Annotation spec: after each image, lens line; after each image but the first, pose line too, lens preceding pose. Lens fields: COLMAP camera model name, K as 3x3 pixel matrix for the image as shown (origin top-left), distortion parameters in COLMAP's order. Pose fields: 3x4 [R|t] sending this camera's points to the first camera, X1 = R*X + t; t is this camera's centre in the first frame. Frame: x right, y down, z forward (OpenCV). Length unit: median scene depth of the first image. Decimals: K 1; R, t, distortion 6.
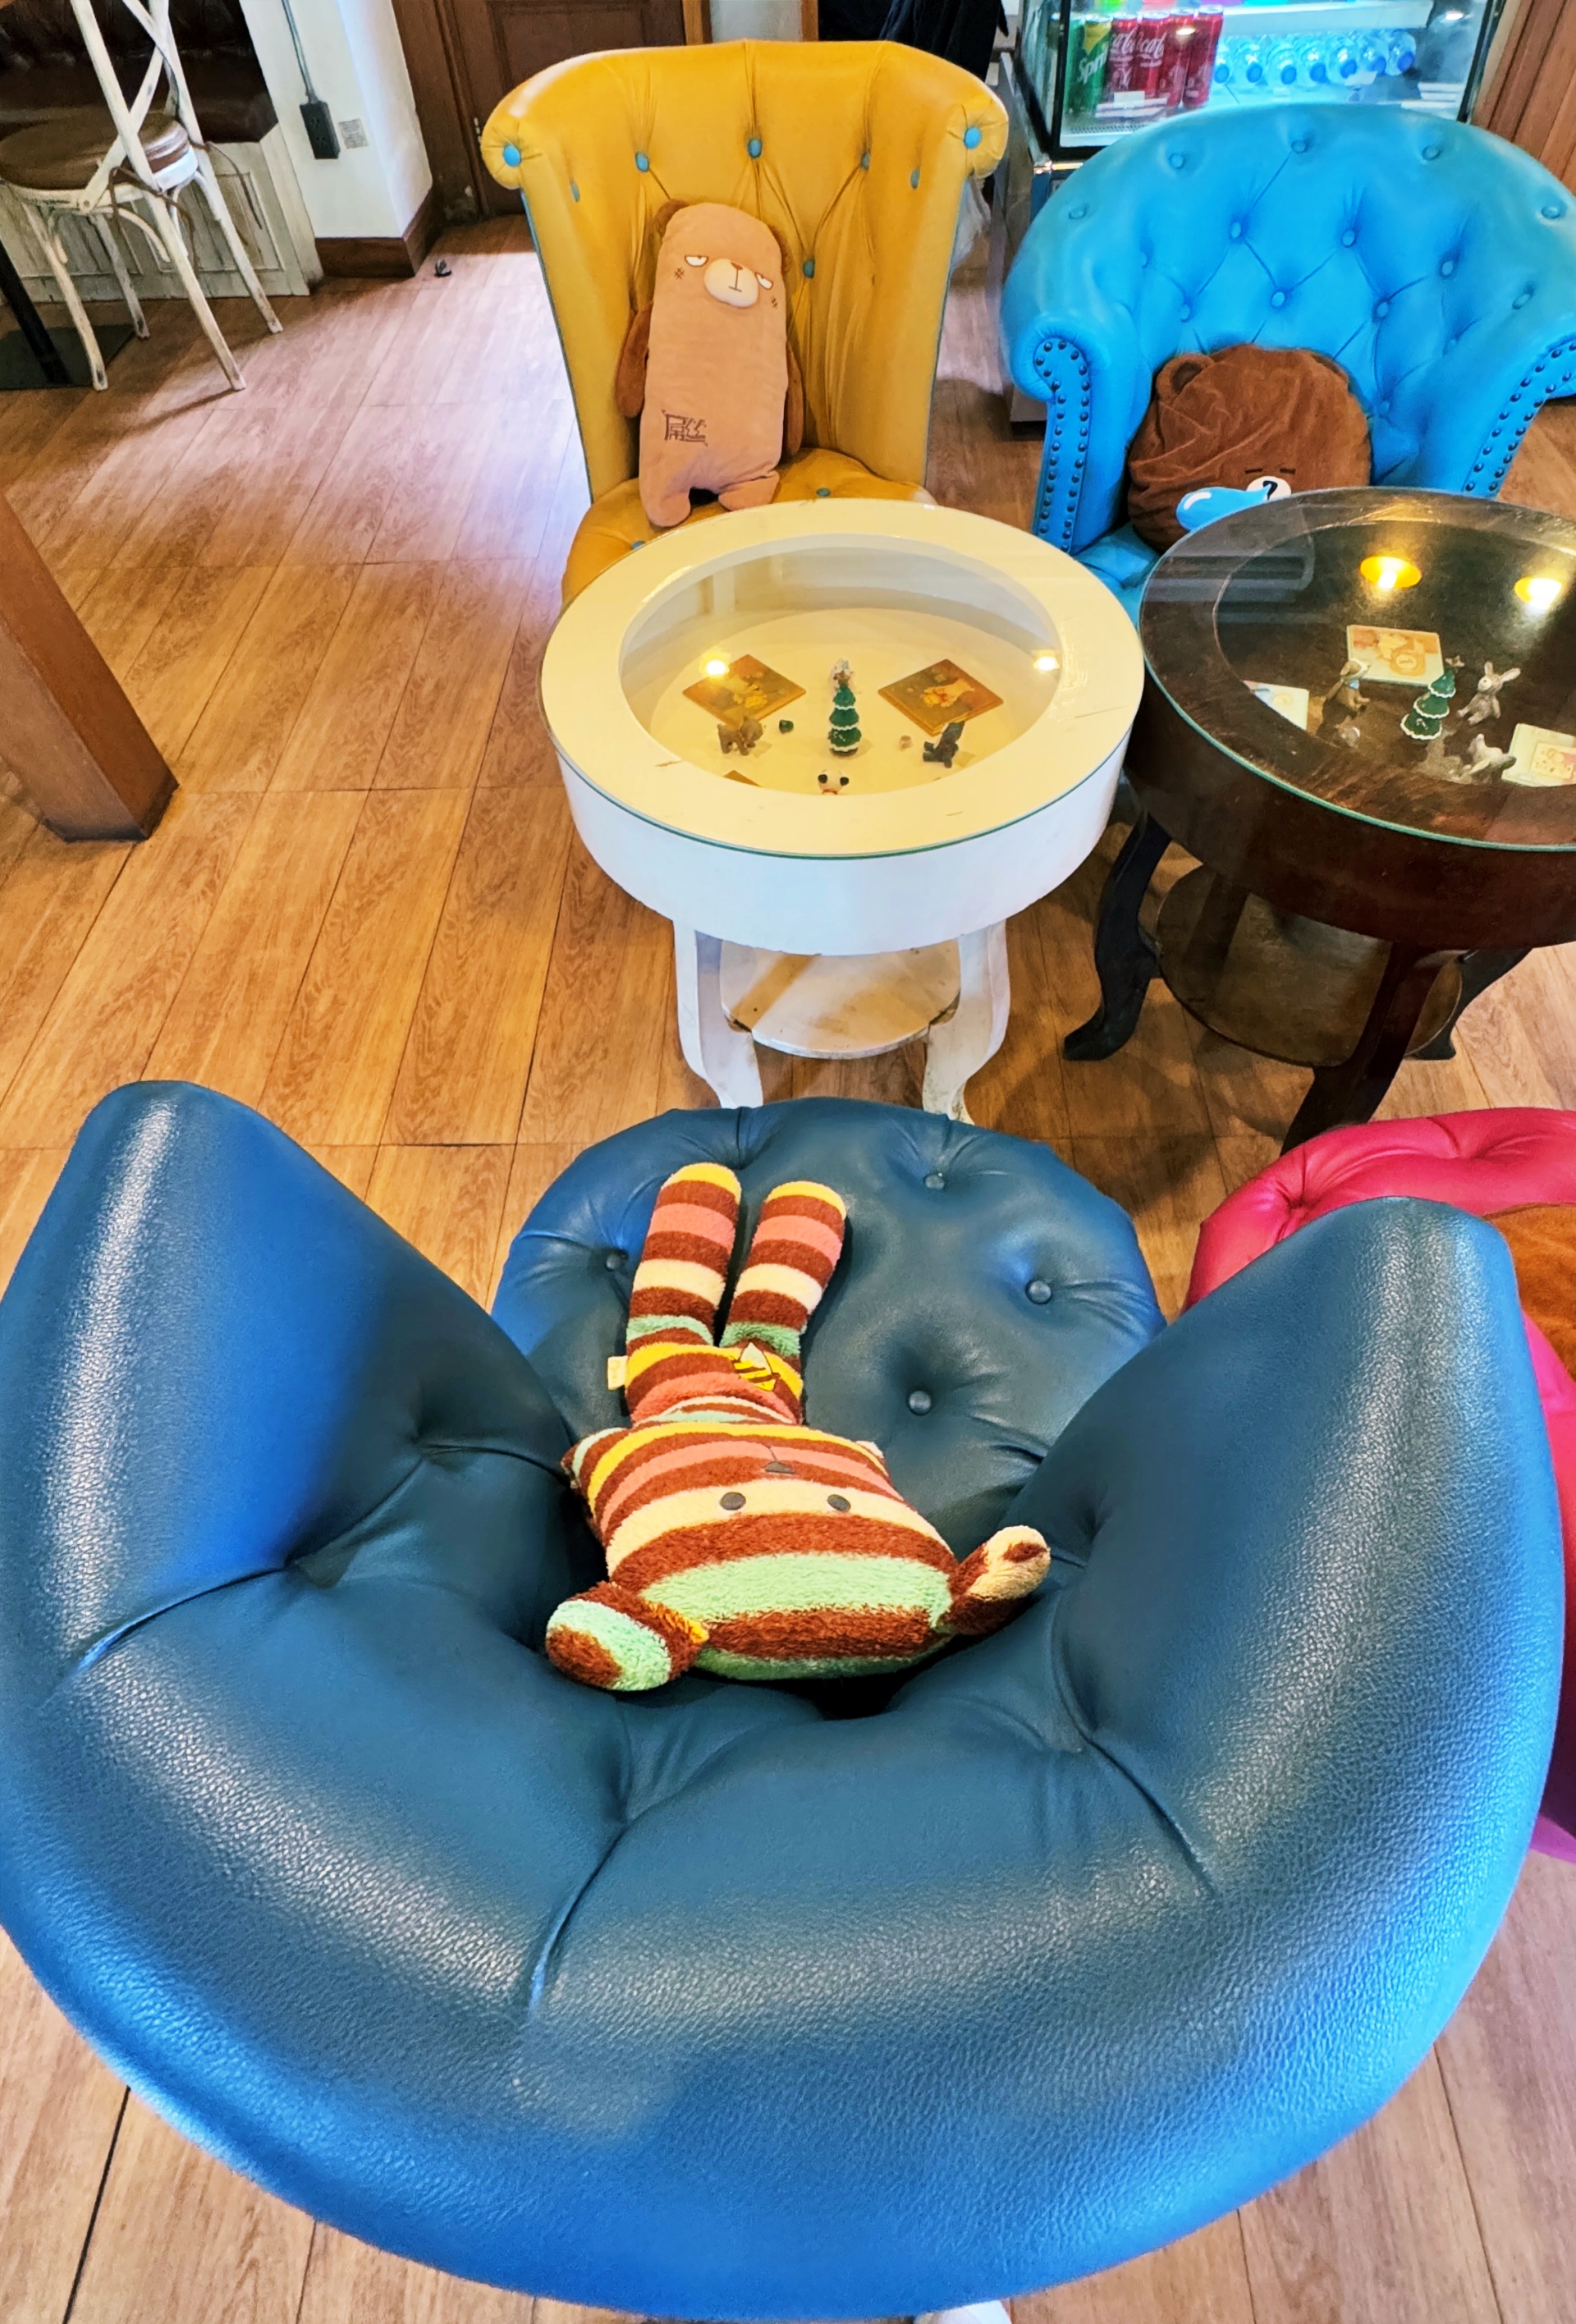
lens RADIAL K [[1115.6, 0, 791.8], [0, 1115.6, 1161.7], [0, 0, 1]] dist [-0.001826, -0.000415]
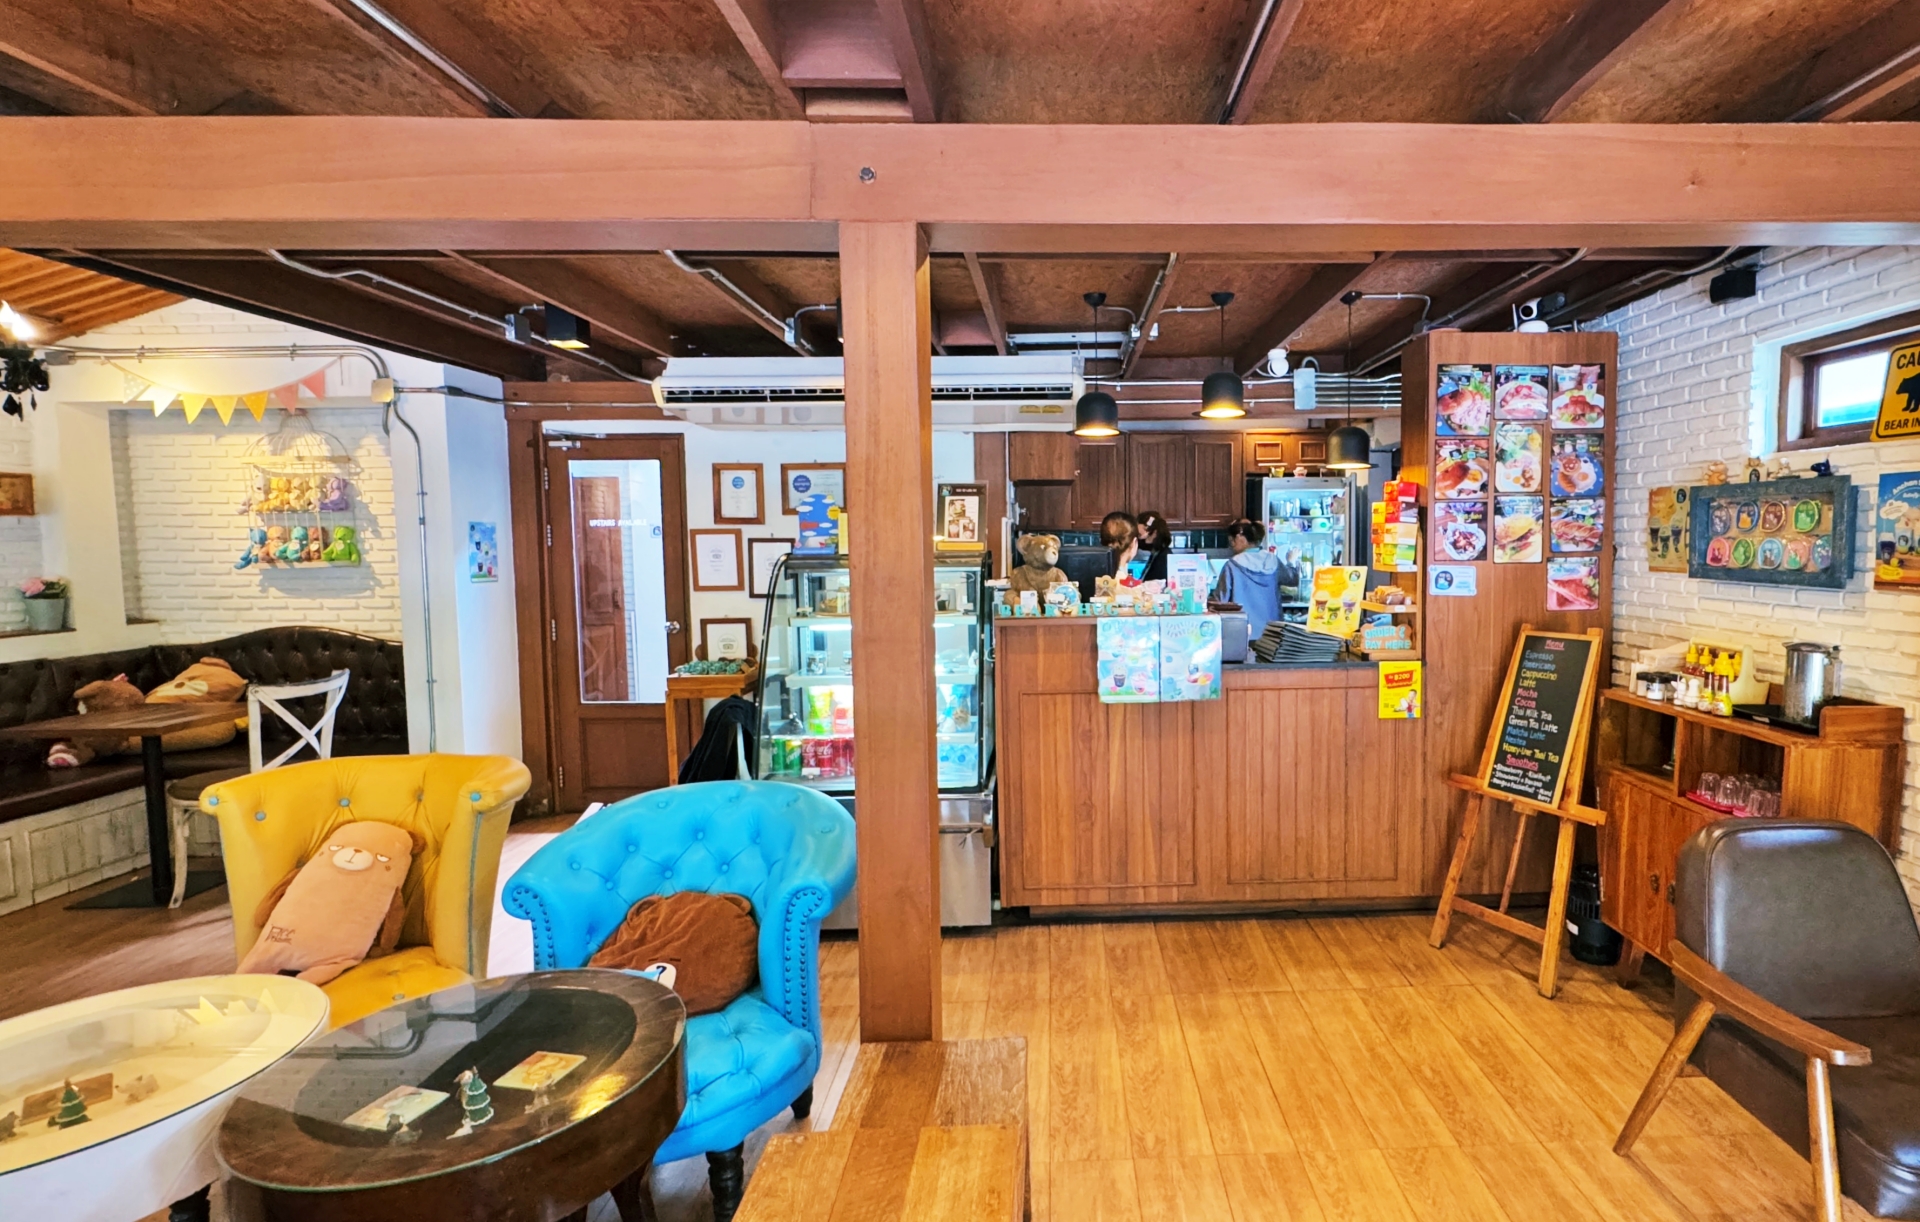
lens RADIAL K [[941.7, 0, 960.4], [0, 941.7, 609.7], [0, 0, 1]] dist [-0.000654, 0.000006]
pose [[0.998599, 0.020016, 0.048982, 0.464888], [0.026540, 0.611362, -0.790906, 0.082140], [-0.045777, 0.791098, 0.609974, -0.129633]]
